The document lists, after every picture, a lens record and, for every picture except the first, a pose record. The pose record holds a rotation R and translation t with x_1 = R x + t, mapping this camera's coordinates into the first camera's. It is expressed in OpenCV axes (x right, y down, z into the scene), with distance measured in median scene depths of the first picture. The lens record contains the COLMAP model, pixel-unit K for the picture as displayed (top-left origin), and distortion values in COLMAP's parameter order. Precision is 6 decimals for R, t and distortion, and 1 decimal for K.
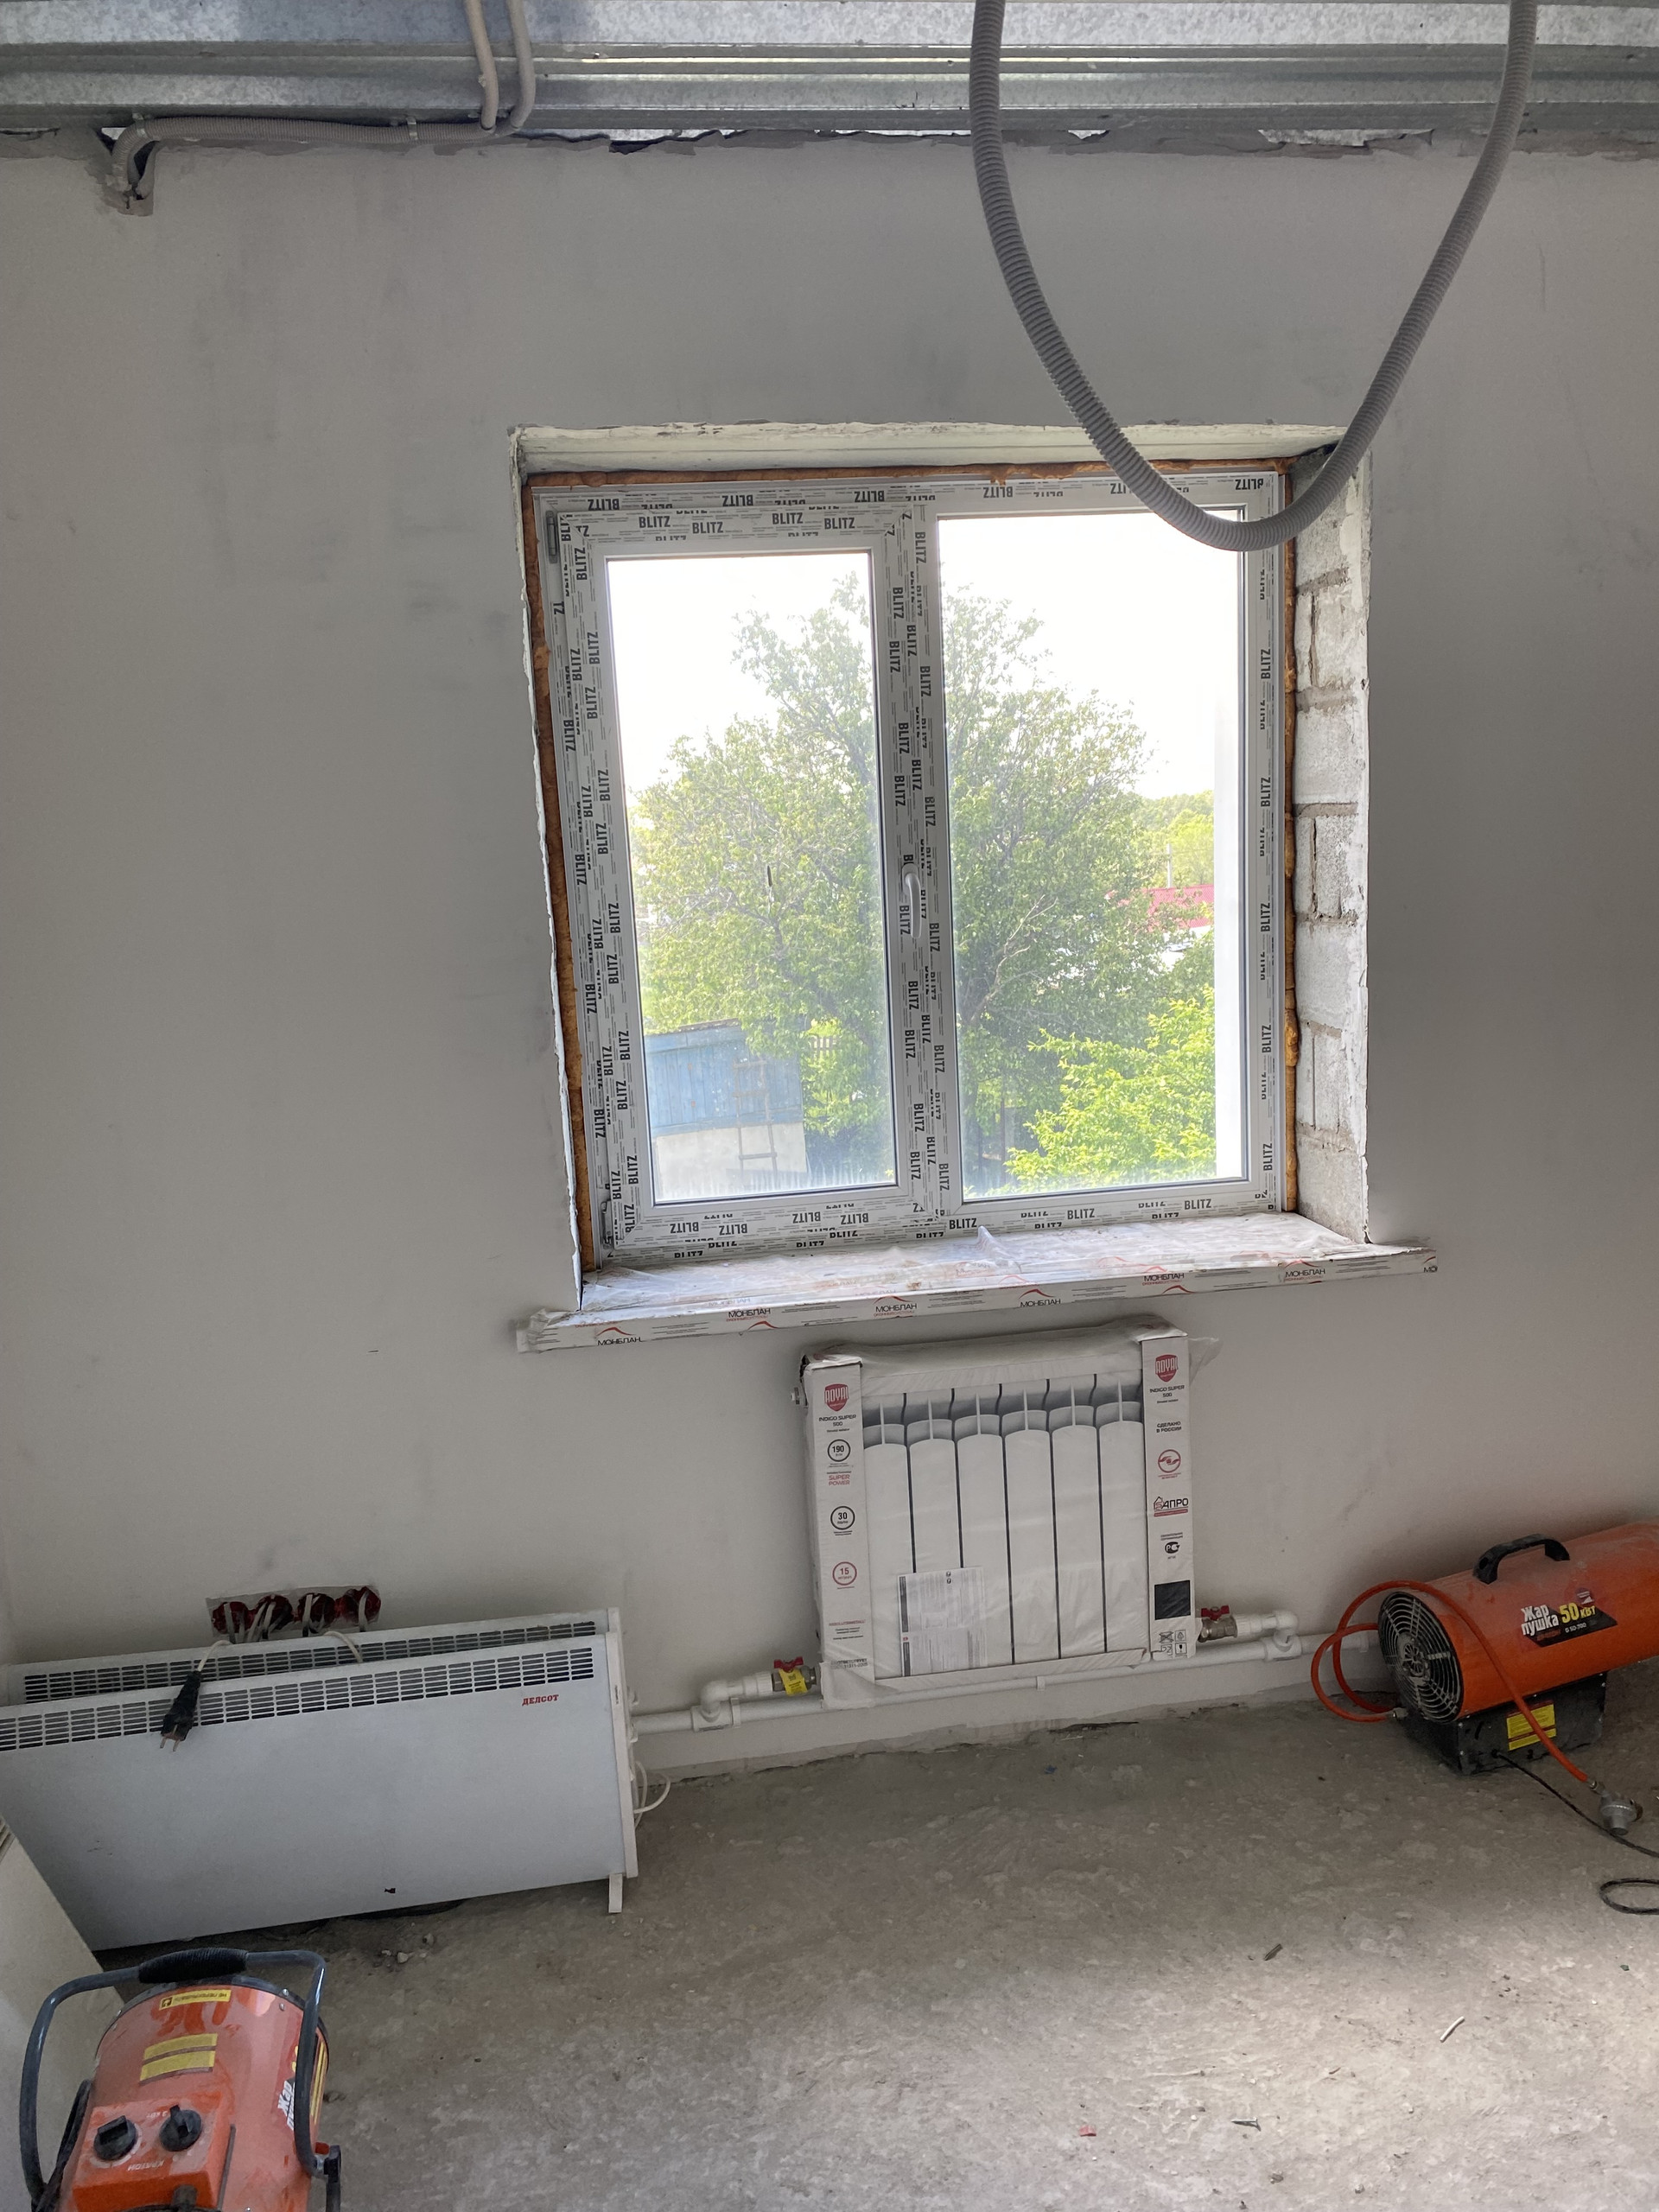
lens RADIAL K [[1695.5, 0, 830.8], [0, 1695.5, 1112.7], [0, 0, 1]] dist [0.033014, -0.033269]
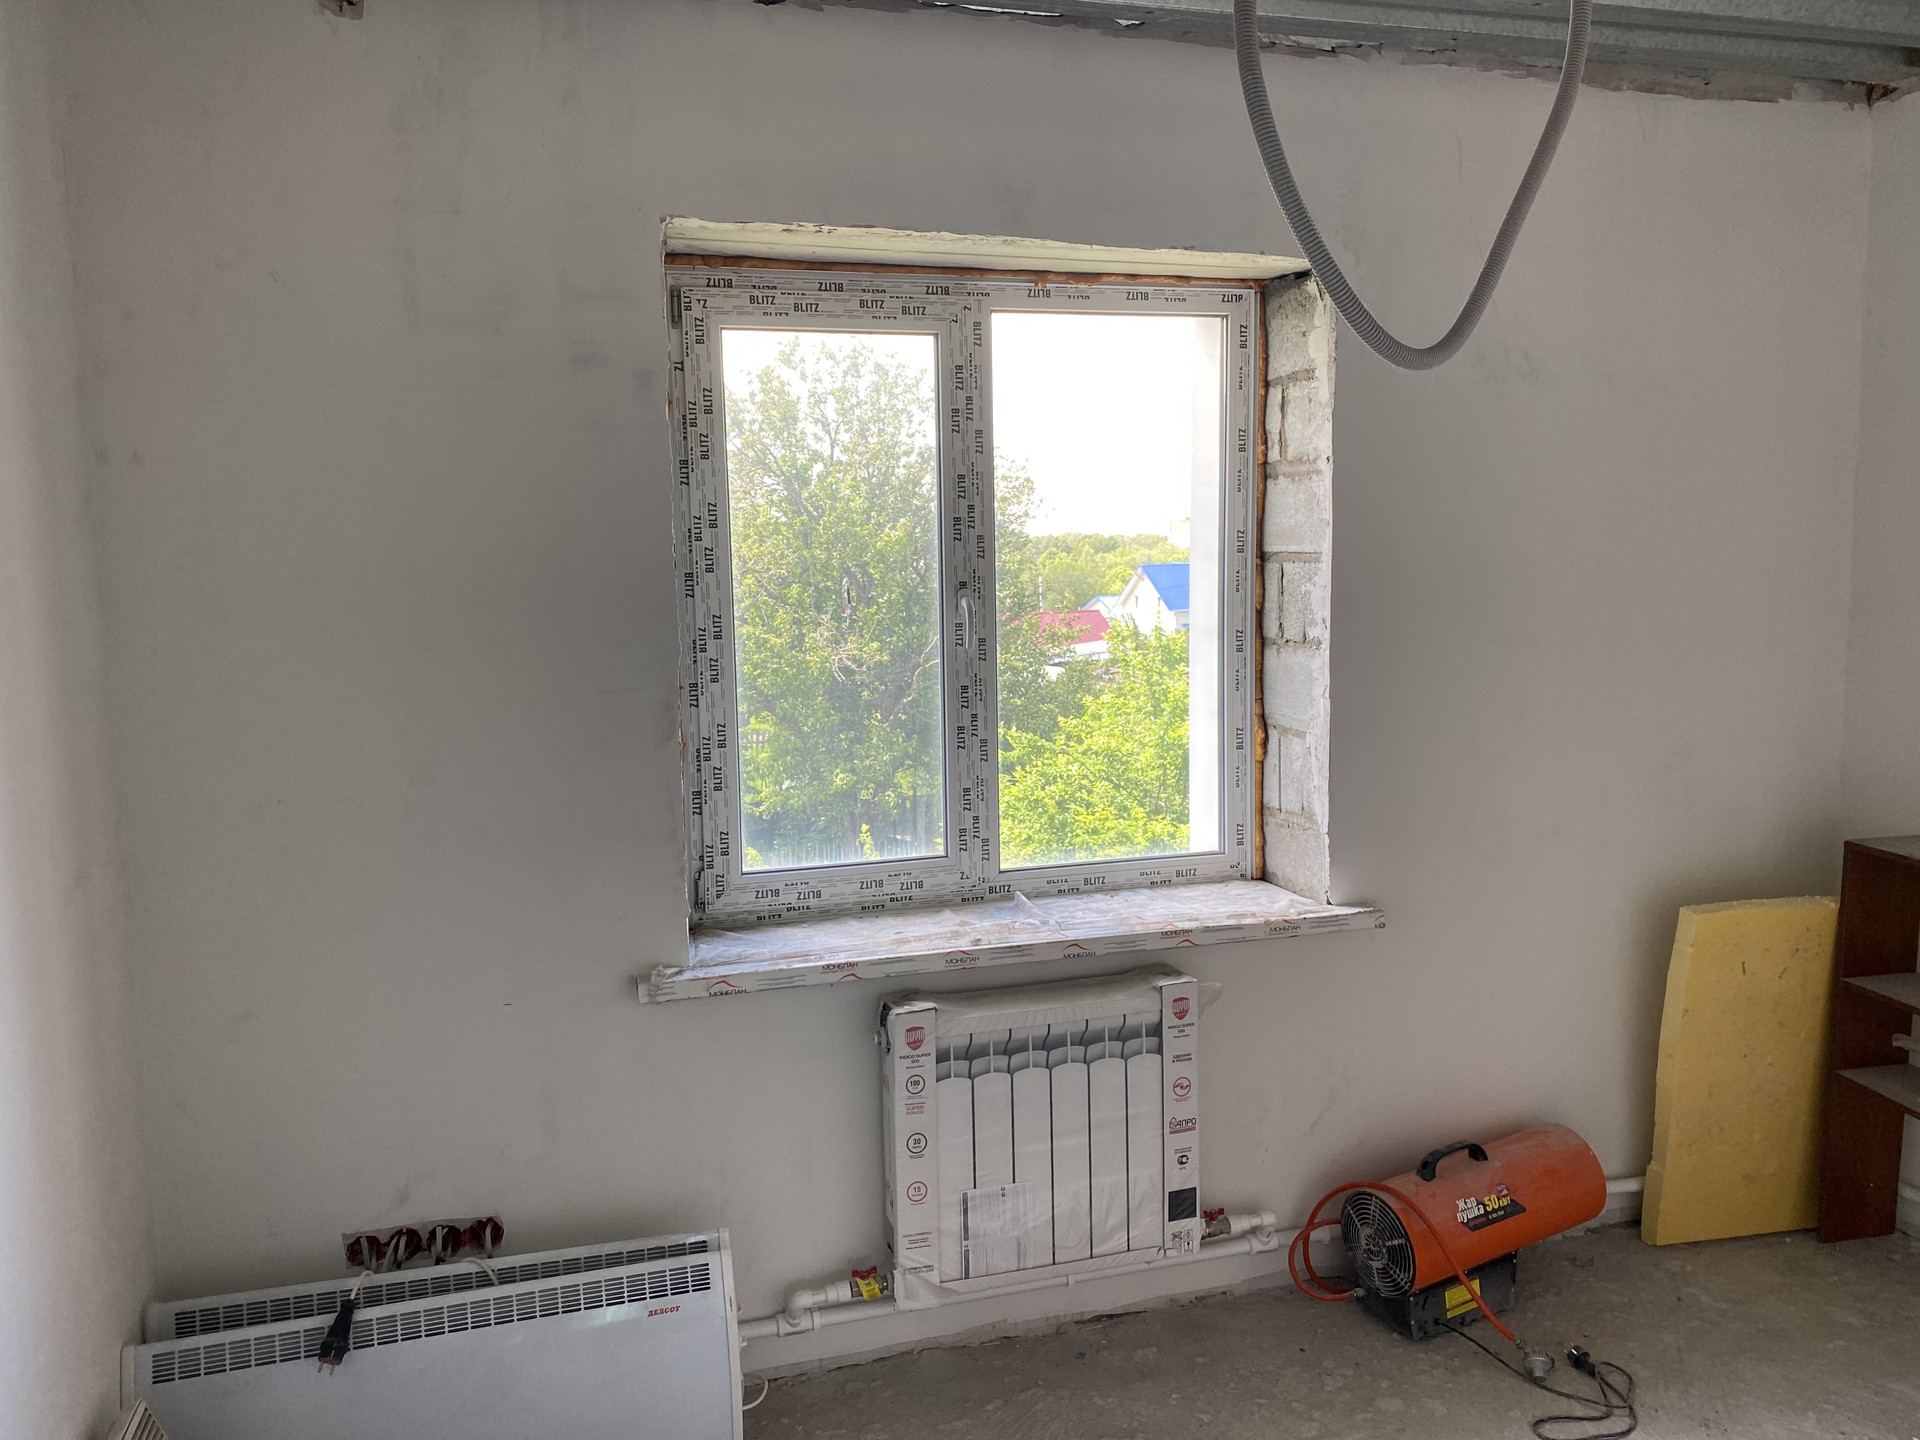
lens RADIAL K [[1471.7, 0, 957.4], [0, 1471.7, 703.2], [0, 0, 1]] dist [0.033014, -0.033269]
pose [[0.987376, 0.017810, 0.157386, -0.126970], [-0.007490, 0.997797, -0.065919, 0.003194], [-0.158214, 0.063908, 0.985335, -0.026168]]
